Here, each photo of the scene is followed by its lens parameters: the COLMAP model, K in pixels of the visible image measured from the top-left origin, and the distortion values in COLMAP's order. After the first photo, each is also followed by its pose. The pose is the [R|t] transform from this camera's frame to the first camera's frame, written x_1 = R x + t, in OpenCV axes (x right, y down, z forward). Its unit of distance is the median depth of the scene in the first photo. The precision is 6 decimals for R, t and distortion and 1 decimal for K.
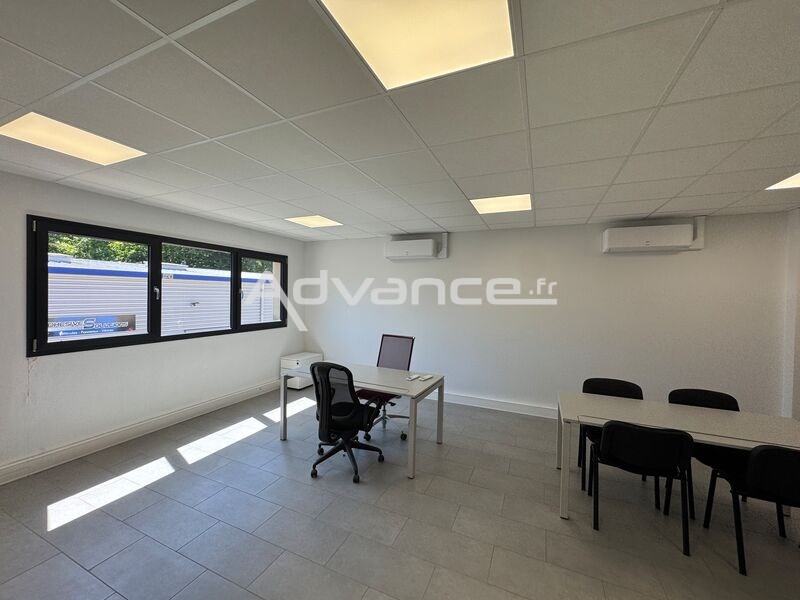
lens RADIAL K [[318.2, 0, 399.5], [0, 318.2, 296.3], [0, 0, 1]] dist [-0.000953, 0.000024]
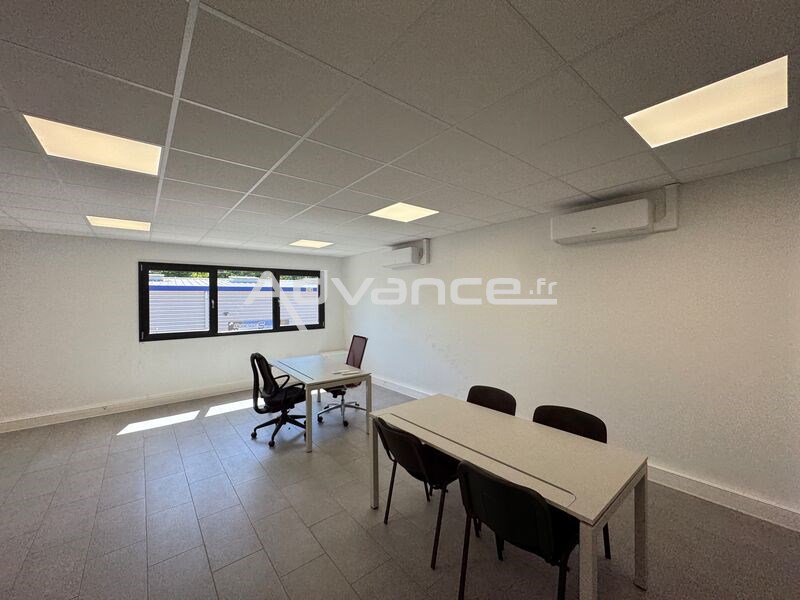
lens RADIAL K [[318.2, 0, 395.4], [0, 318.2, 300.3], [0, 0, 1]] dist [-0.000953, 0.000024]
pose [[0.889967, -0.025176, -0.455330, 0.686577], [0.023441, 0.999680, -0.009457, 0.007082], [0.455422, -0.002257, 0.890273, 0.052657]]
